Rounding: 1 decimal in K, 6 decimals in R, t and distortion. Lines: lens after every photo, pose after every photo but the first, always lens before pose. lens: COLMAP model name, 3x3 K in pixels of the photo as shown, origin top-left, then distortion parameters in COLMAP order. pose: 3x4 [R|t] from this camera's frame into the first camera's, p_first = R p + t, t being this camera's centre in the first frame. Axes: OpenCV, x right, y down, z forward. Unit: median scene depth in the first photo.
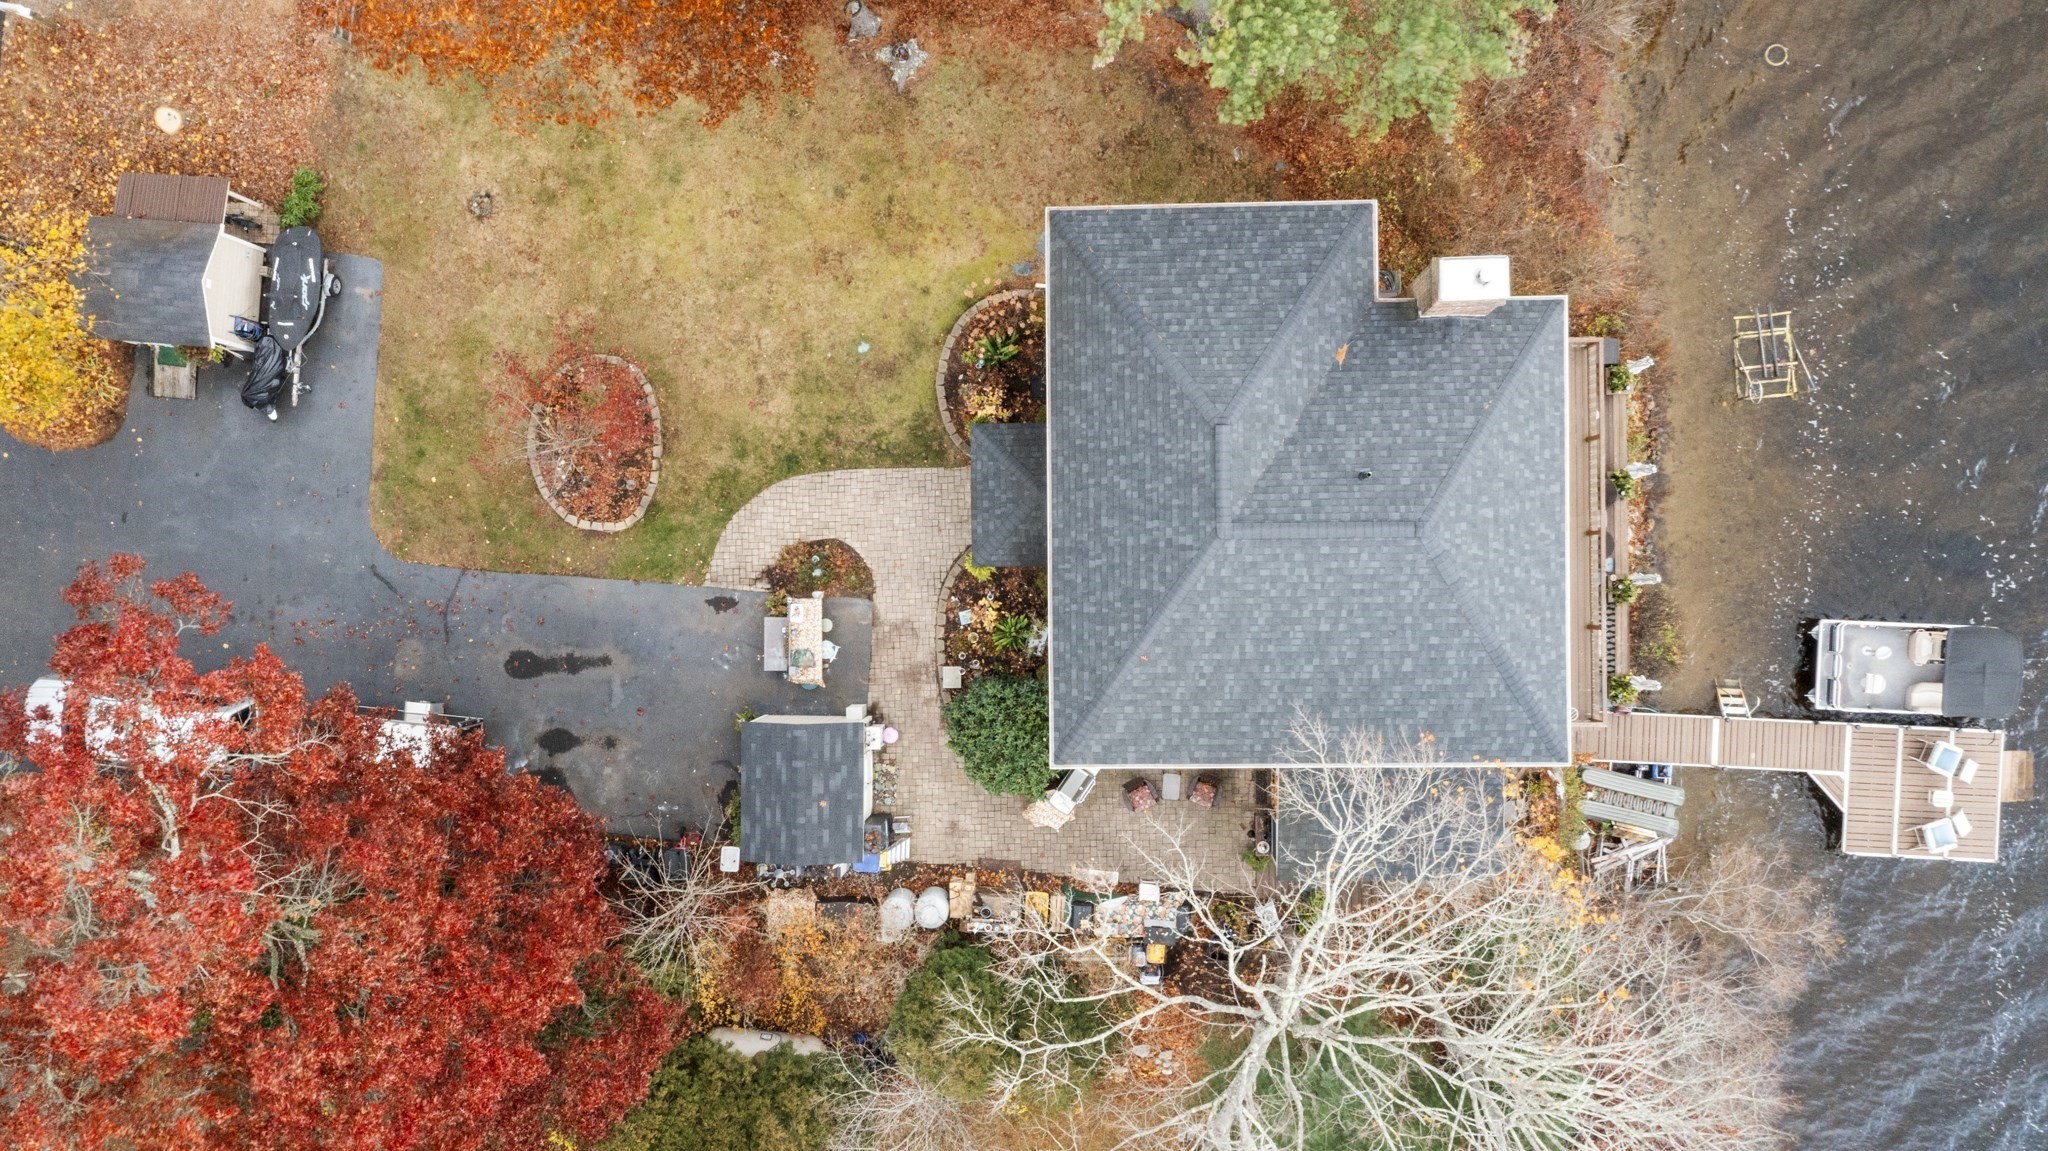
lens RADIAL K [[1705.0, 0, 1024.0], [0, 1705.0, 575.5], [0, 0, 1]] dist [0.073059, -0.000099]
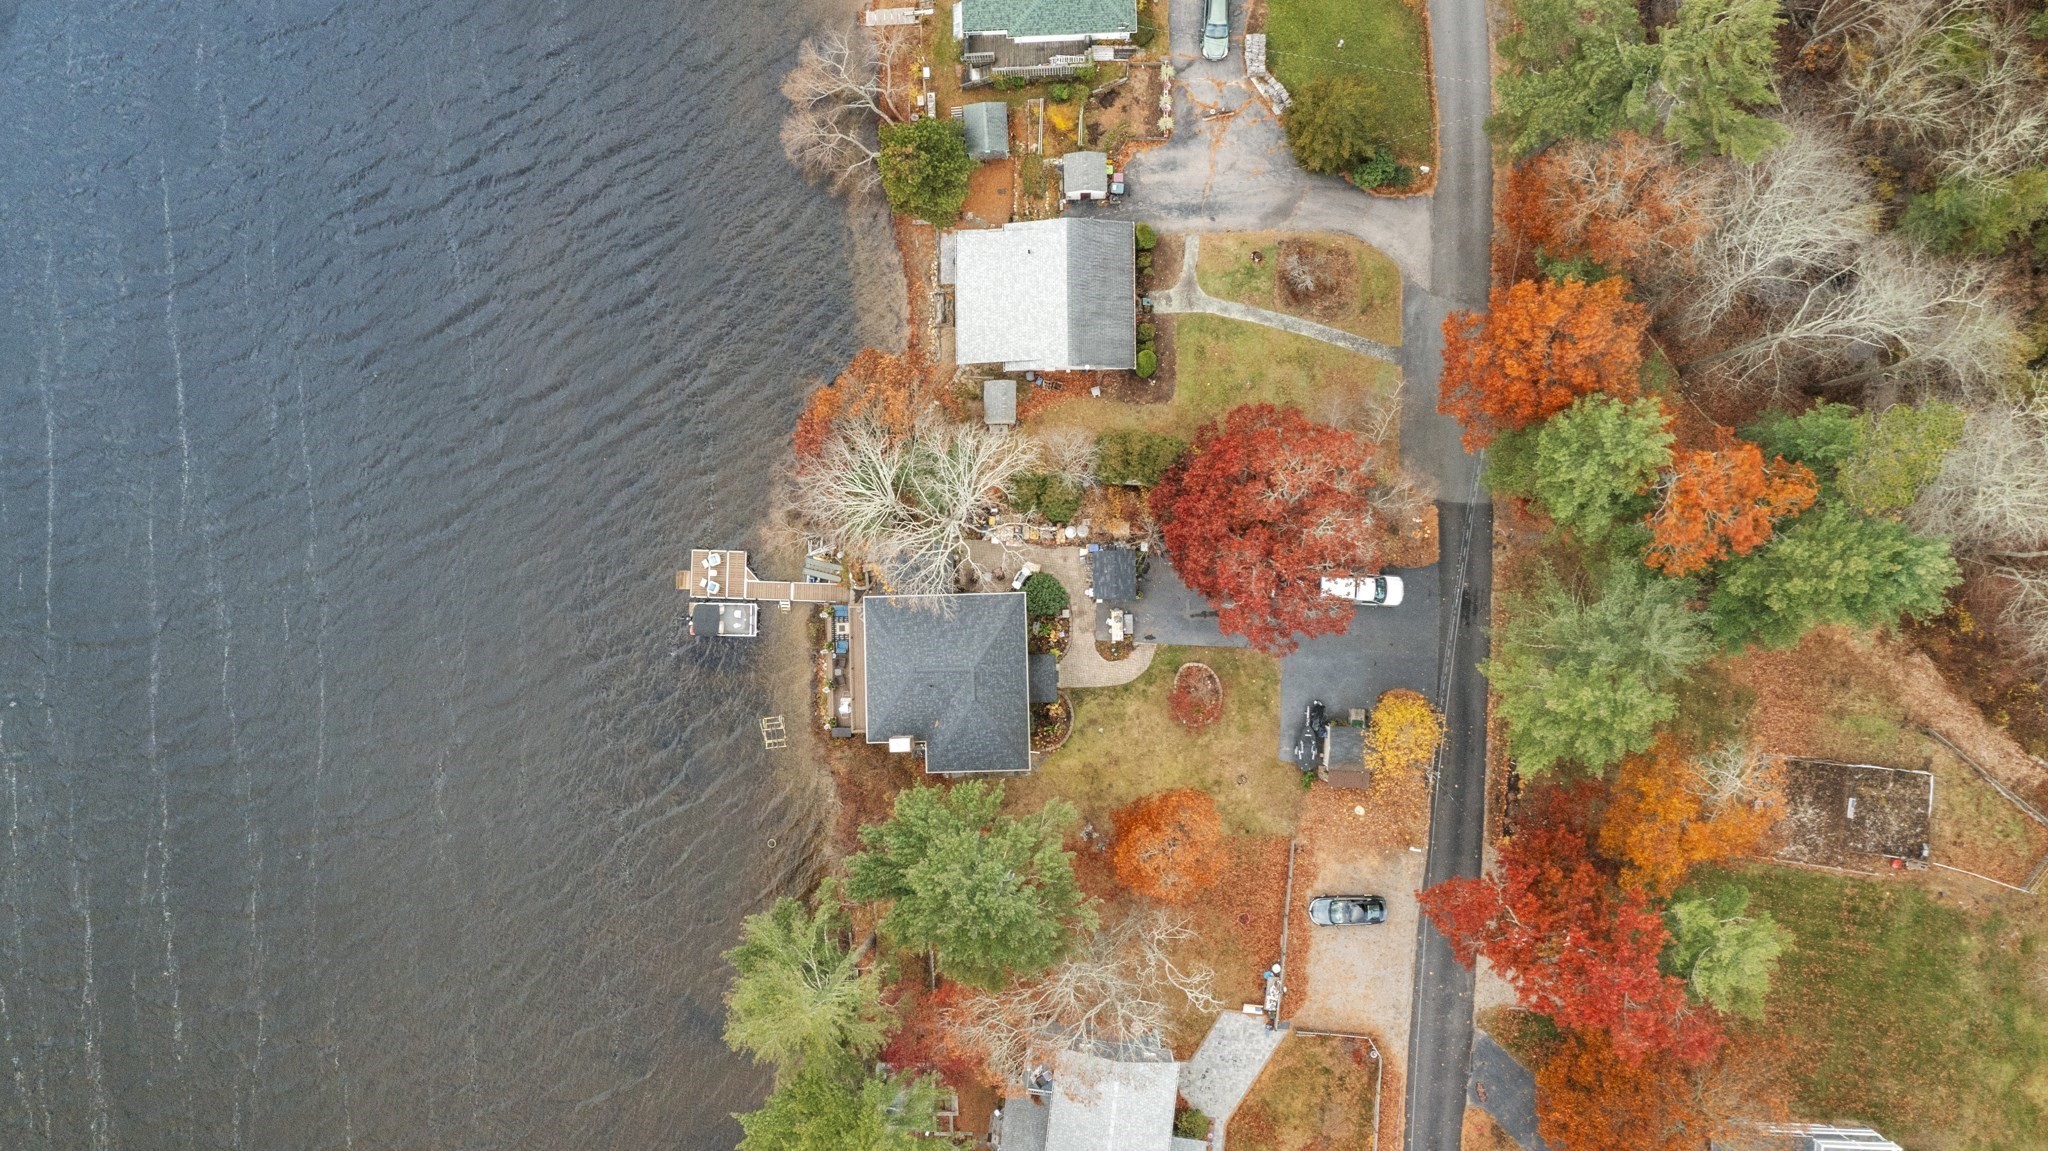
lens RADIAL K [[1667.6, 0, 1024.0], [0, 1667.6, 575.5], [0, 0, 1]] dist [-0.001575, -0.000061]
pose [[-0.997605, 0.018933, 0.066530, -0.155325], [-0.018054, -0.999742, 0.013783, 0.084141], [0.066774, 0.012549, 0.997689, -1.738298]]
